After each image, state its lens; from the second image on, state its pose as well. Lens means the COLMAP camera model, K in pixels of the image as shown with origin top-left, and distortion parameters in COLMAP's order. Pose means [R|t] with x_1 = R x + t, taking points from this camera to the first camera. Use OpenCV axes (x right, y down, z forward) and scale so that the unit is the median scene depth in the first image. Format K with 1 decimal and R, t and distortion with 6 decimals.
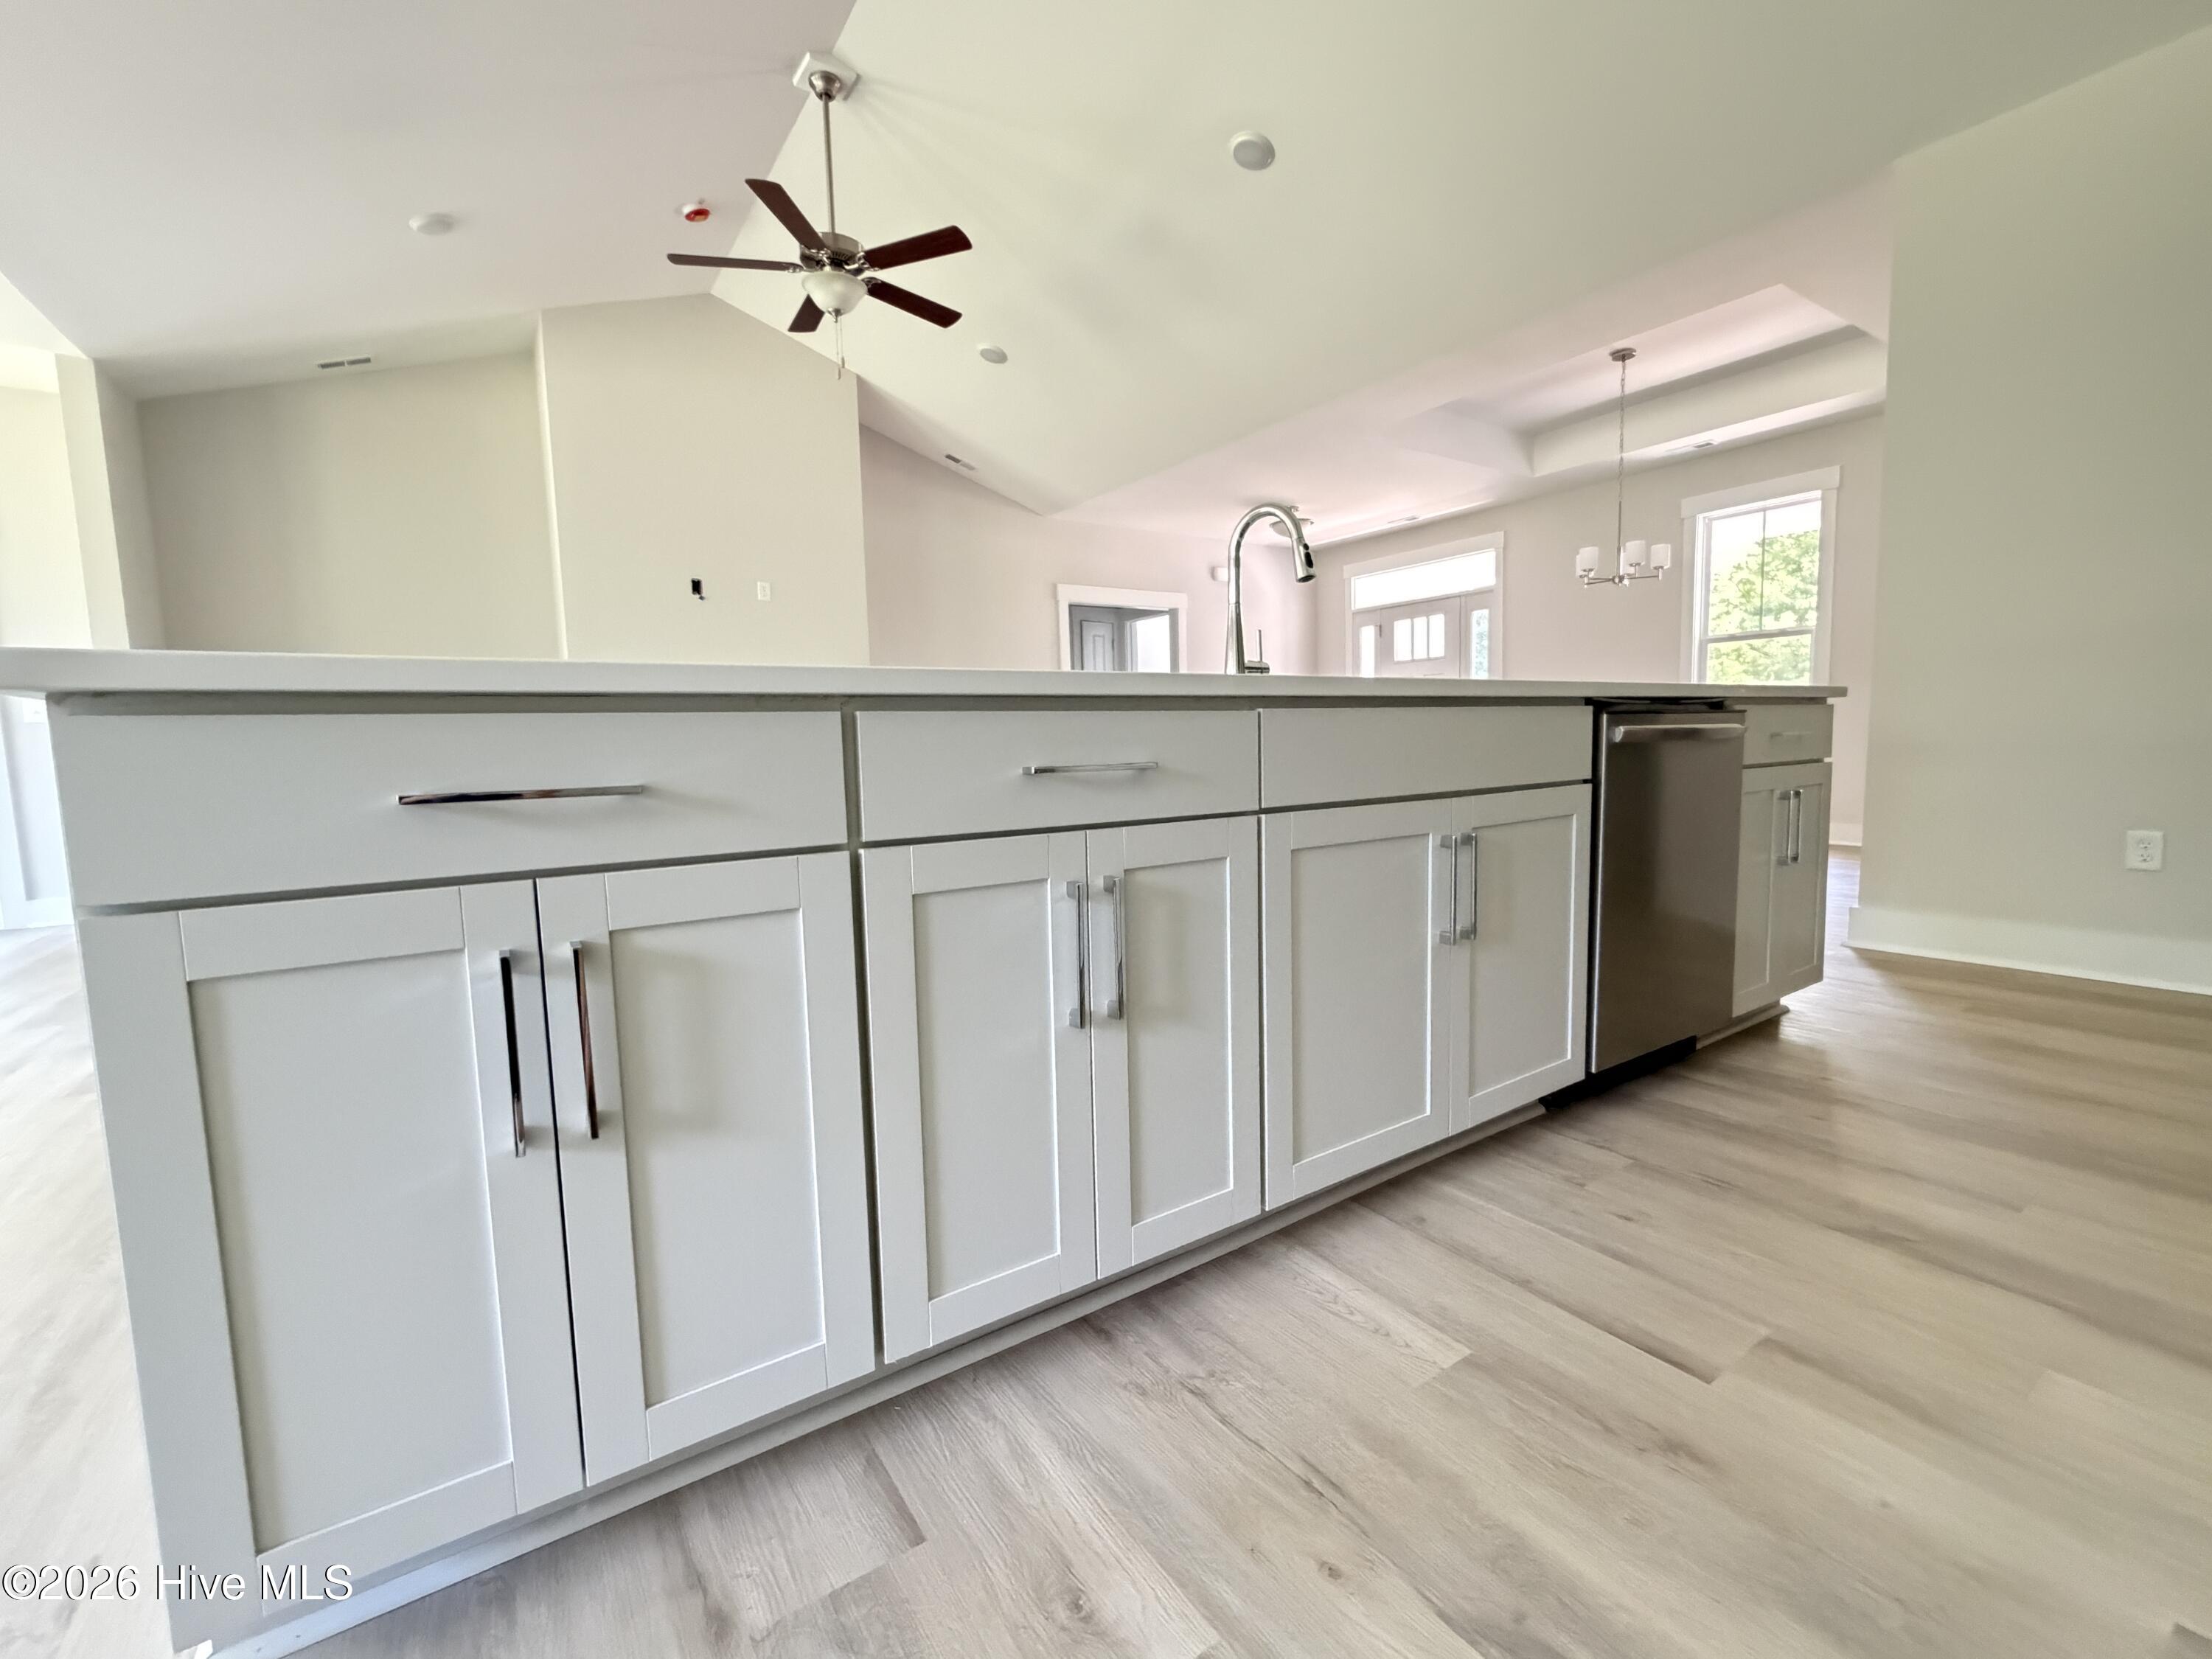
lens RADIAL K [[933.7, 0, 1110.0], [0, 933.7, 824.6], [0, 0, 1]] dist [0.000340, 0.000002]
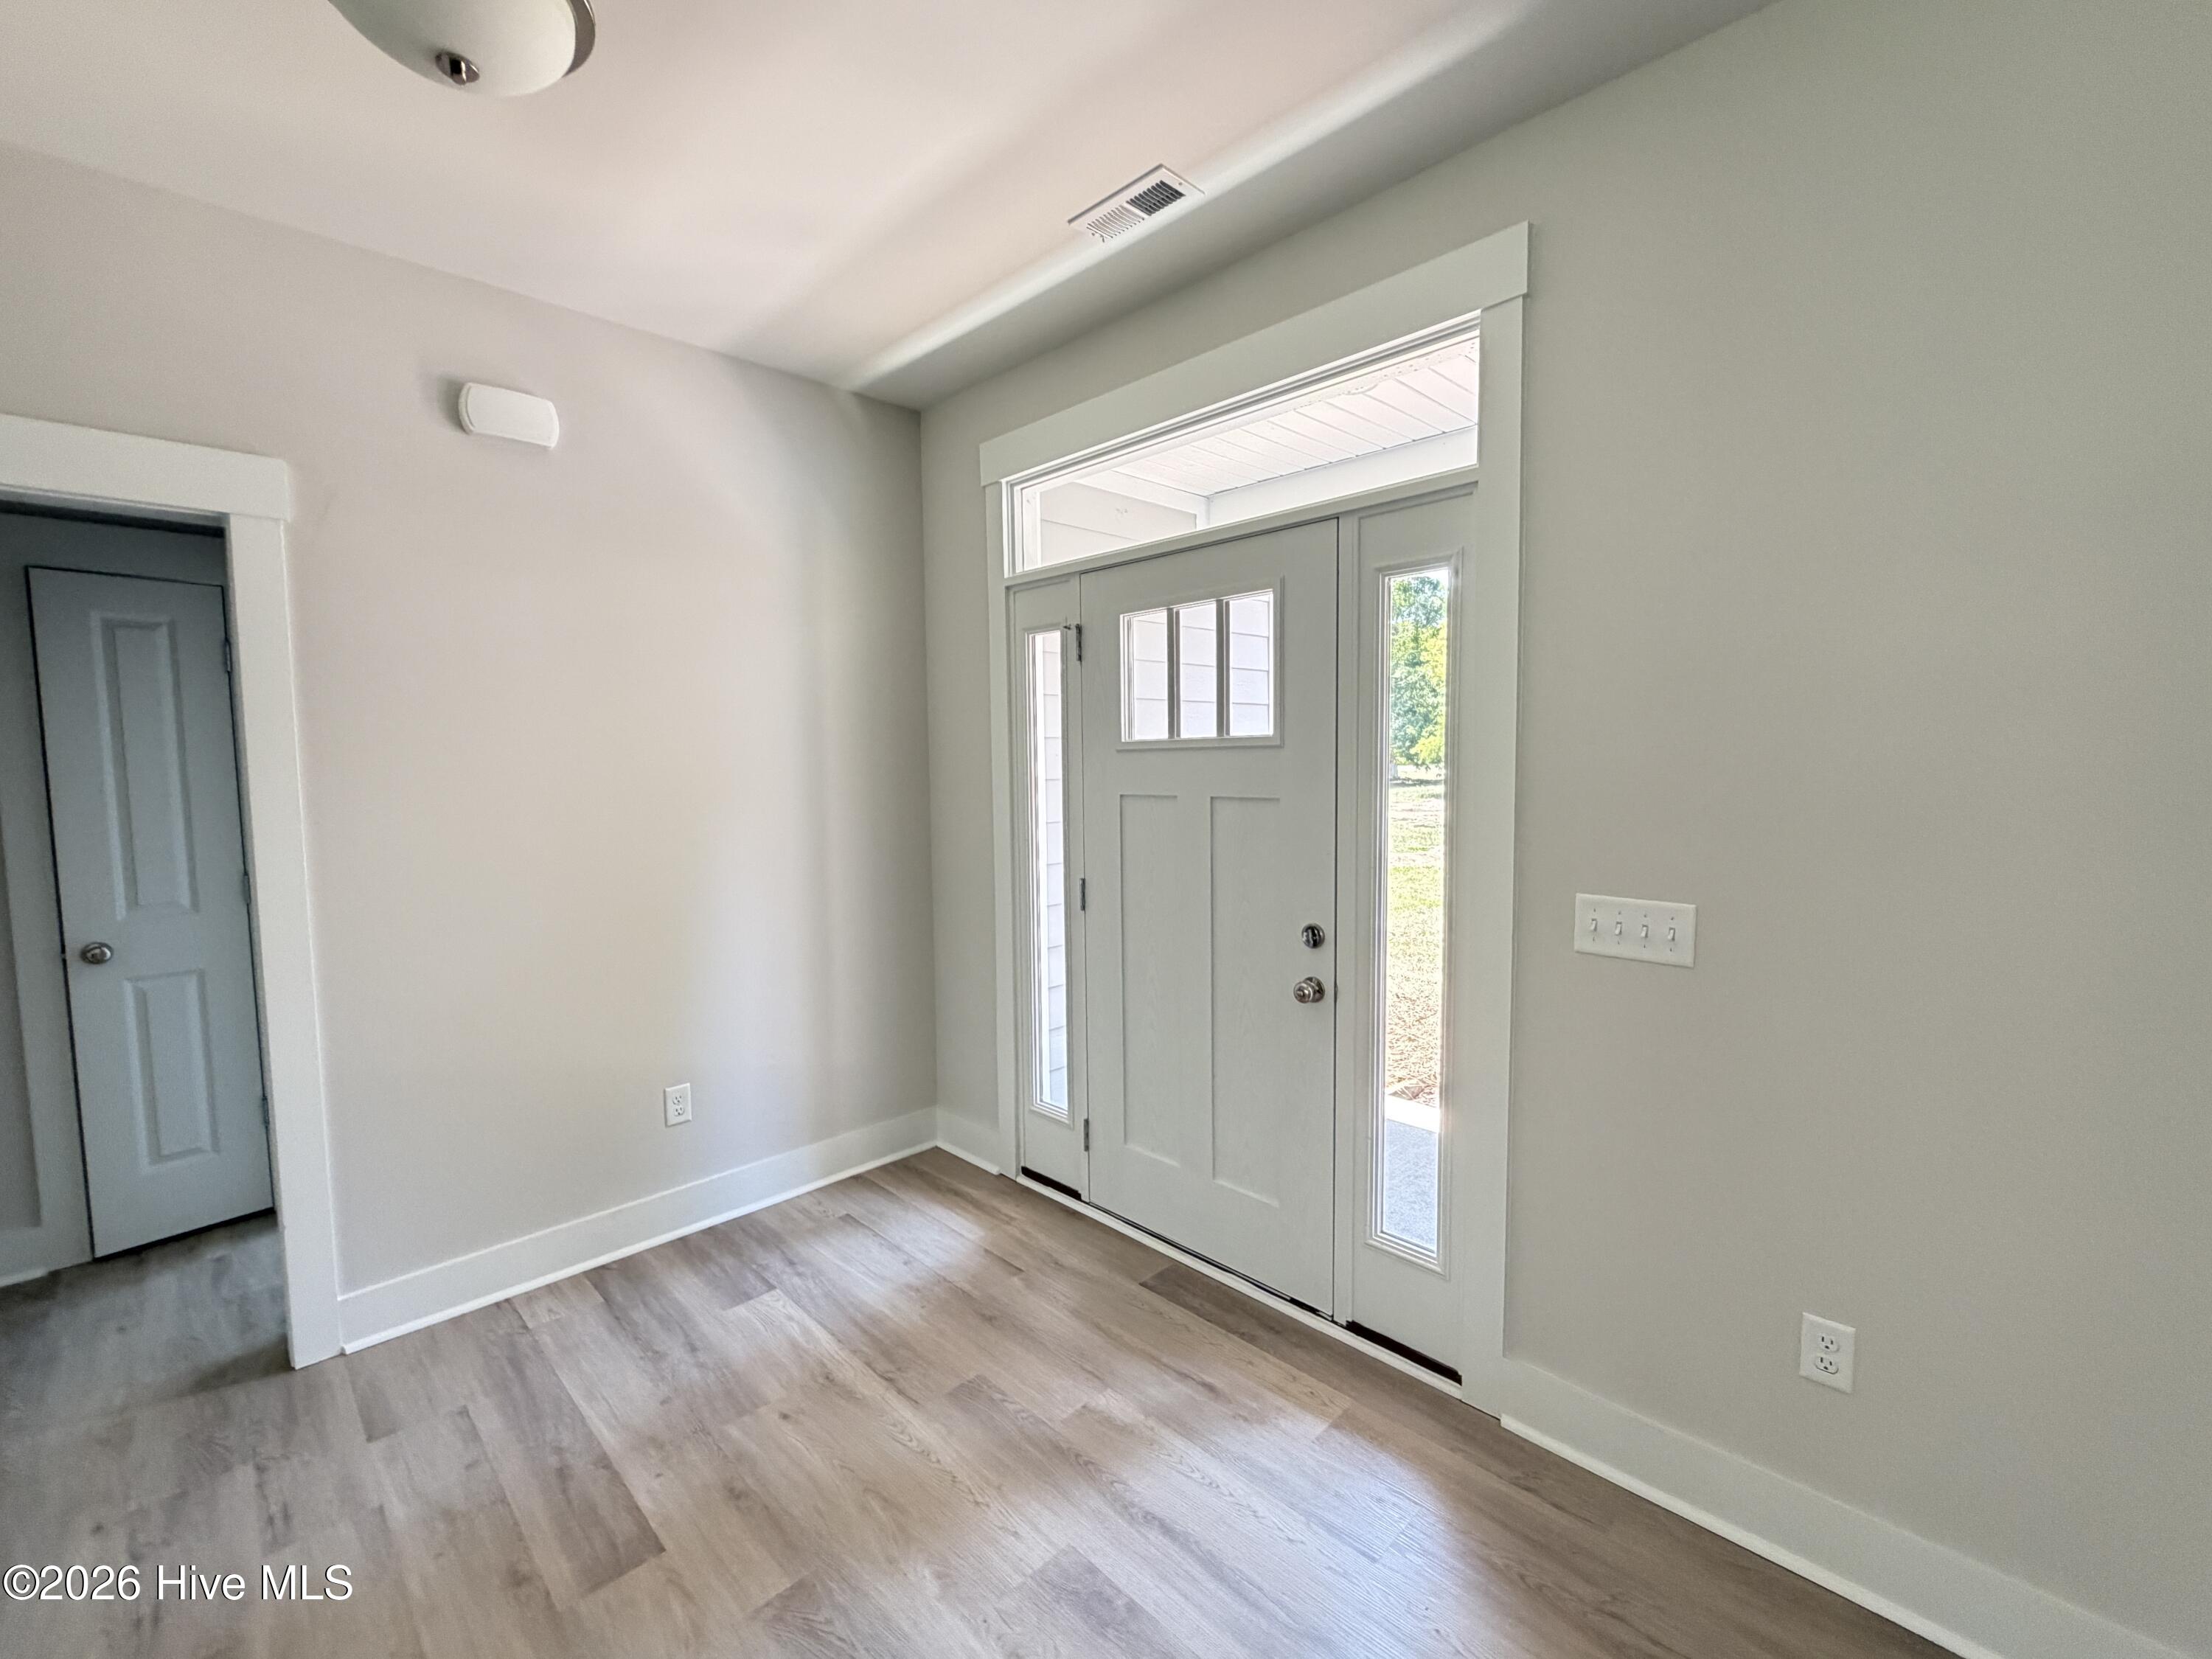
lens RADIAL K [[933.7, 0, 1110.0], [0, 933.7, 824.6], [0, 0, 1]] dist [0.000340, 0.000002]
pose [[0.981612, 0.001208, 0.190885, 0.265365], [0.002814, 0.999780, -0.020802, -0.155179], [-0.190868, 0.020957, 0.981392, 0.763644]]
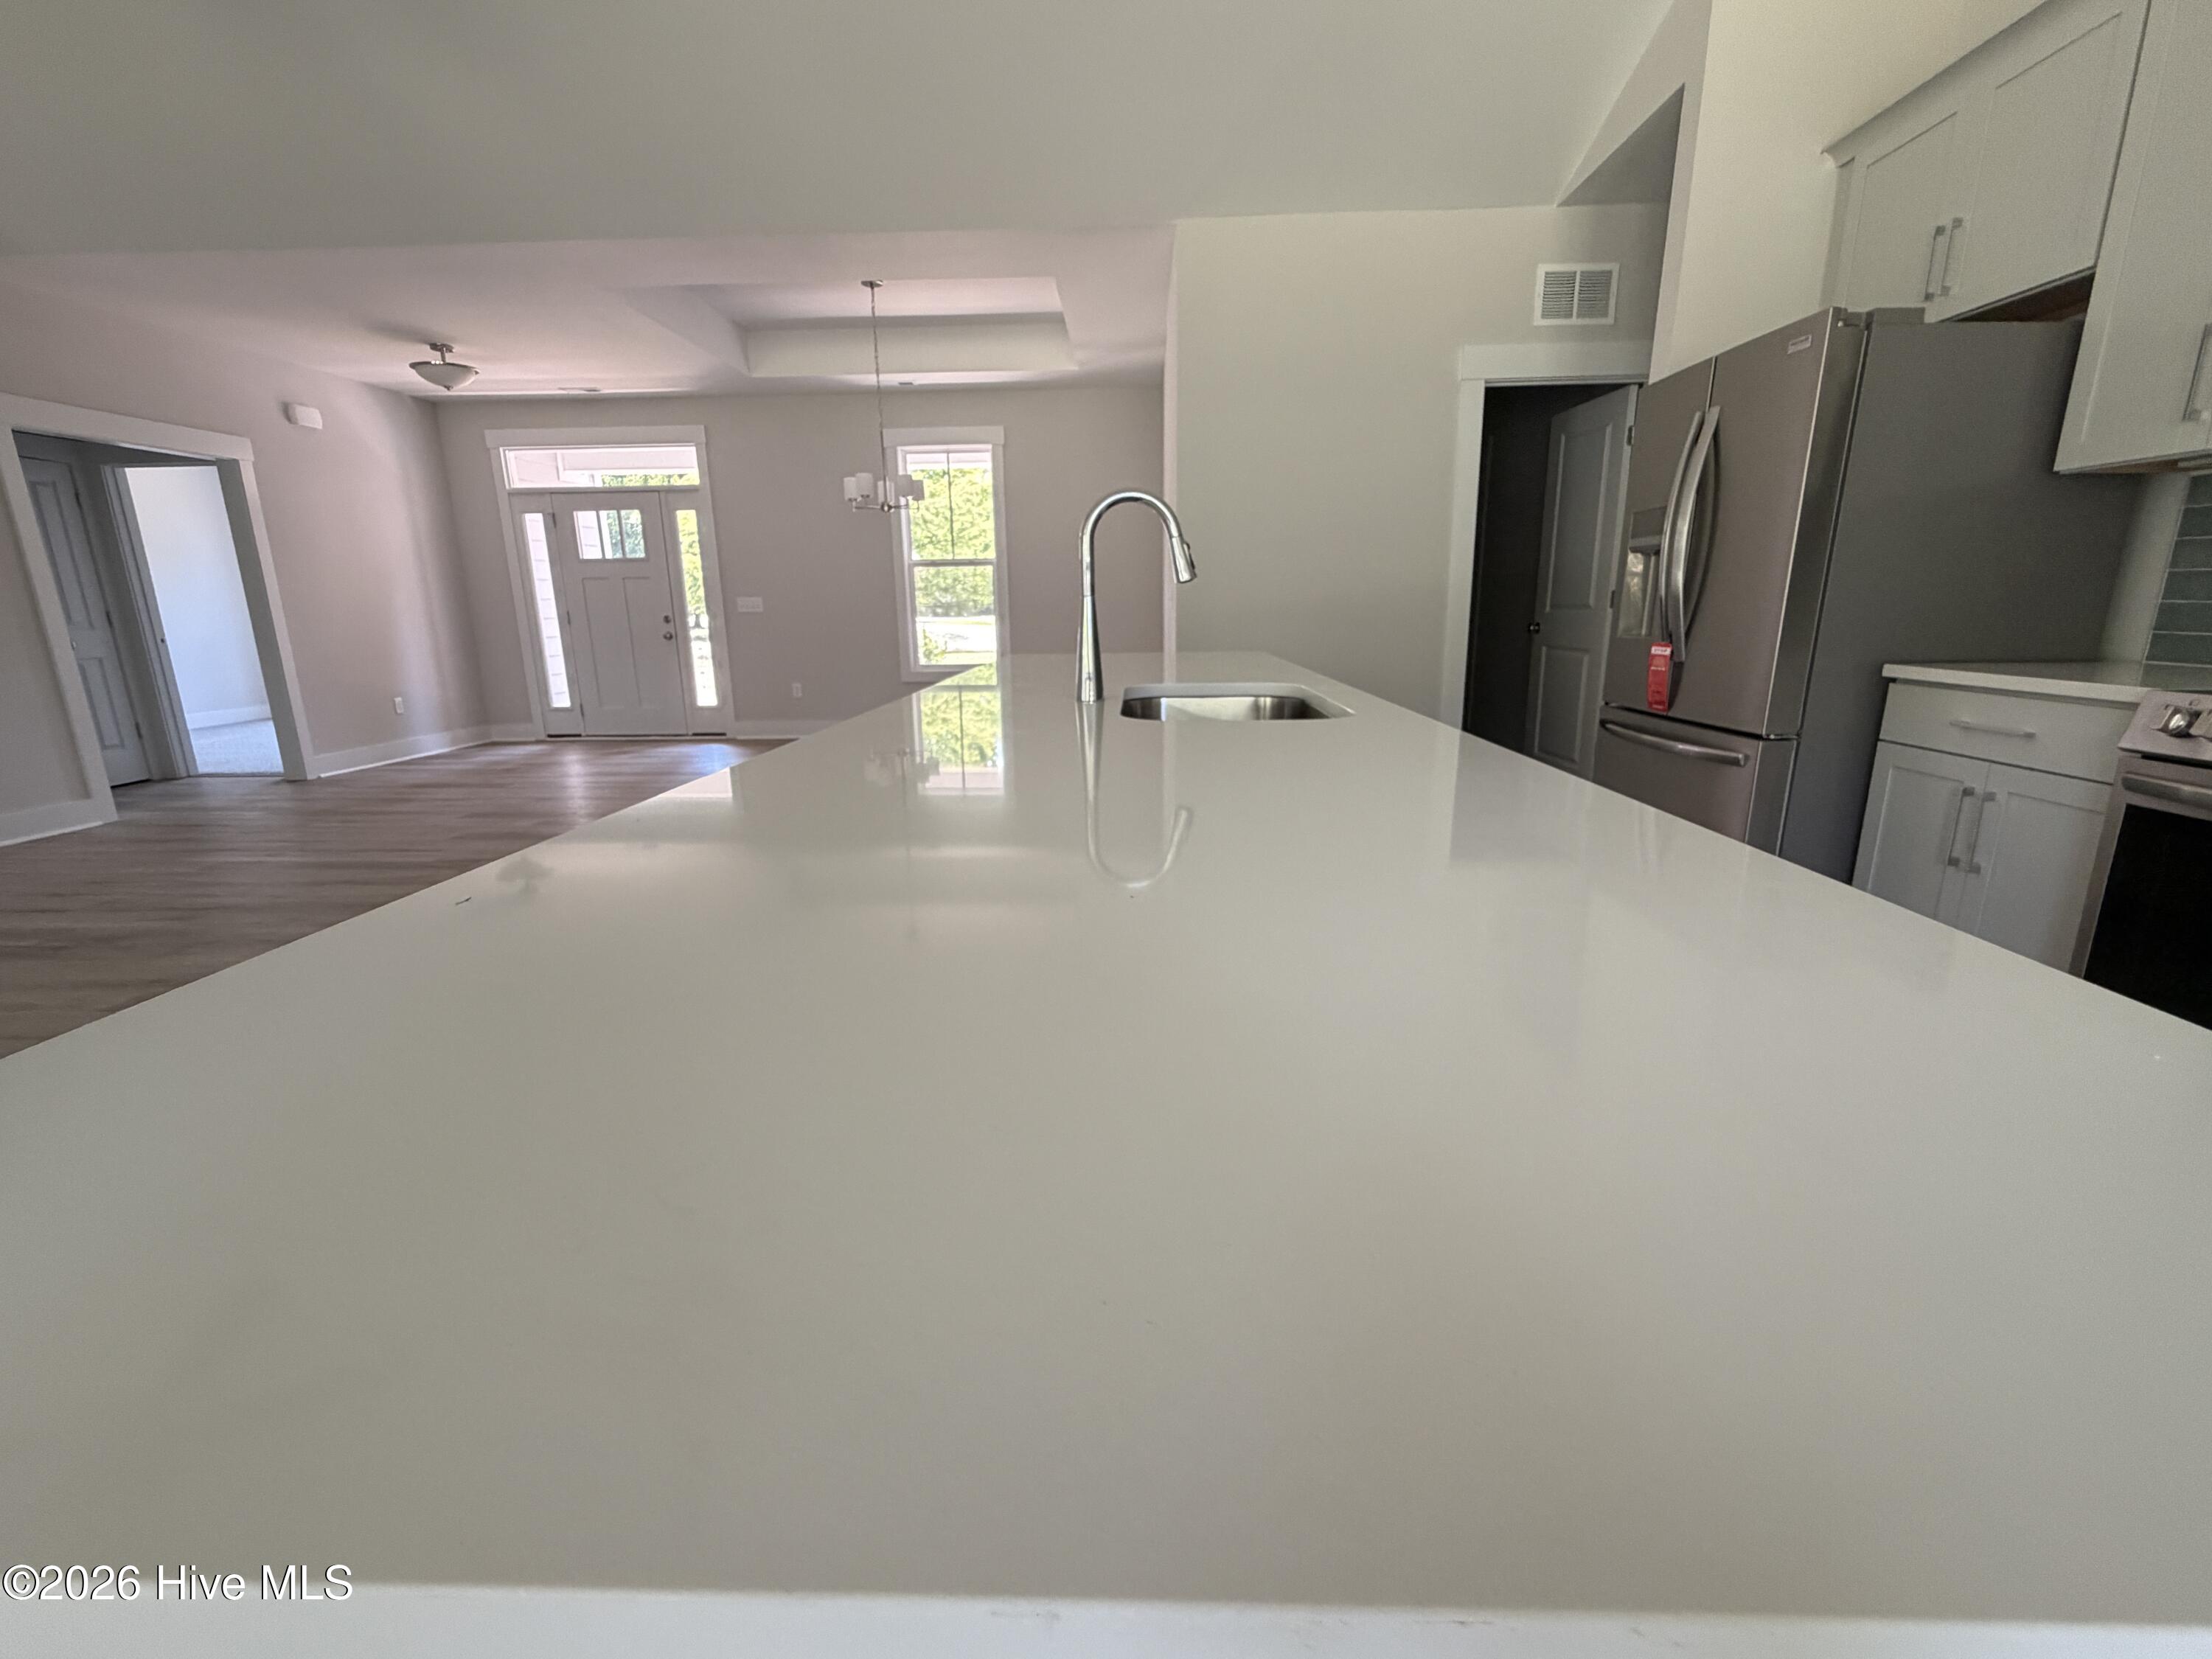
lens RADIAL K [[933.7, 0, 1110.0], [0, 933.7, 824.6], [0, 0, 1]] dist [0.000340, 0.000002]
pose [[0.585389, -0.169881, 0.792755, -0.139385], [0.072872, 0.984868, 0.157239, -0.038867], [-0.807471, -0.034276, 0.588911, 0.109284]]
